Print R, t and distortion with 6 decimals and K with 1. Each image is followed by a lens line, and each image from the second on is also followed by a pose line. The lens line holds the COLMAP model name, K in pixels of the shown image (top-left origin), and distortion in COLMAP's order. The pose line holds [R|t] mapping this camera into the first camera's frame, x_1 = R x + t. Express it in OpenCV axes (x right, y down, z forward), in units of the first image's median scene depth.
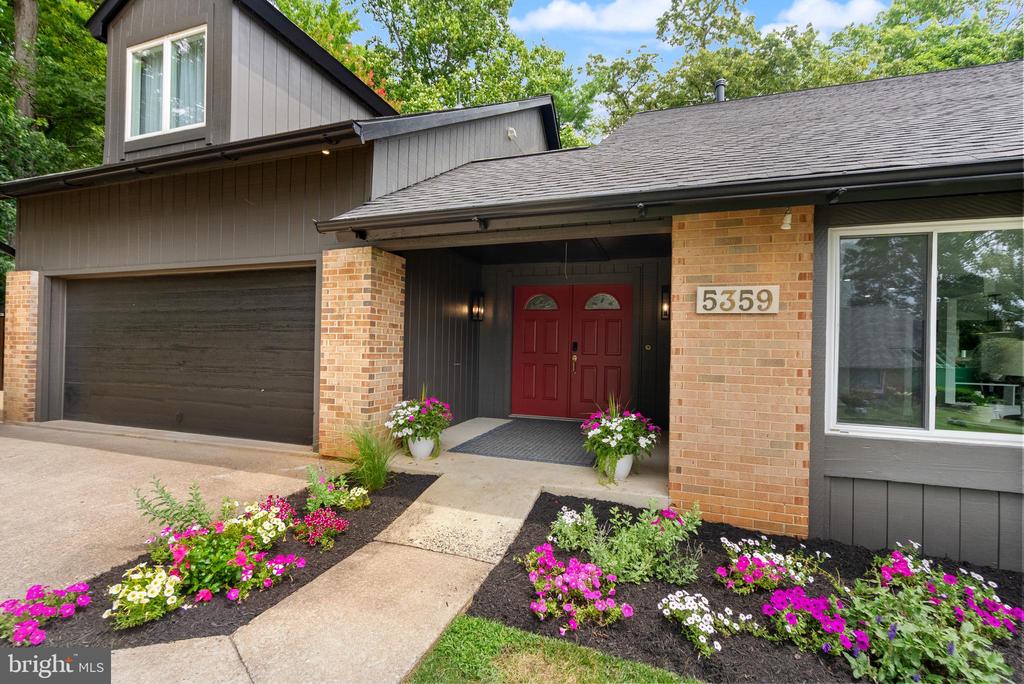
lens RADIAL K [[534.1, 0, 514.2], [0, 534.1, 320.3], [0, 0, 1]] dist [-0.001871, -0.000232]
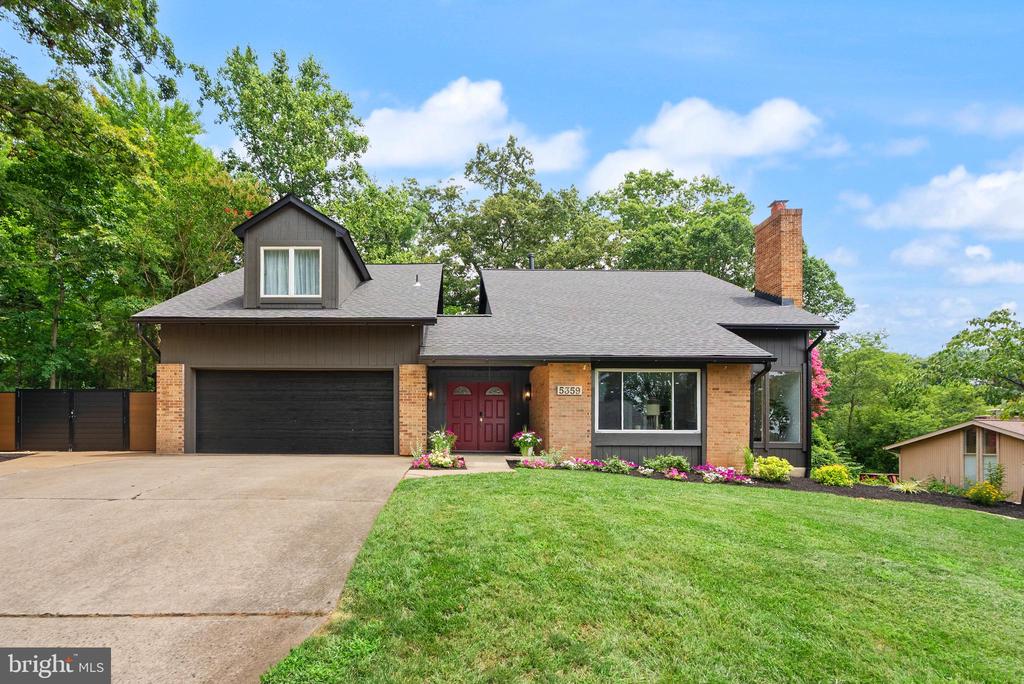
lens RADIAL K [[473.8, 0, 508.1], [0, 473.8, 345.4], [0, 0, 1]] dist [-0.000127, 0.000181]
pose [[0.935669, 0.059072, 0.347901, -0.633480], [-0.010721, 0.990193, -0.139297, 0.064131], [-0.352717, 0.126606, 0.927125, -1.038006]]
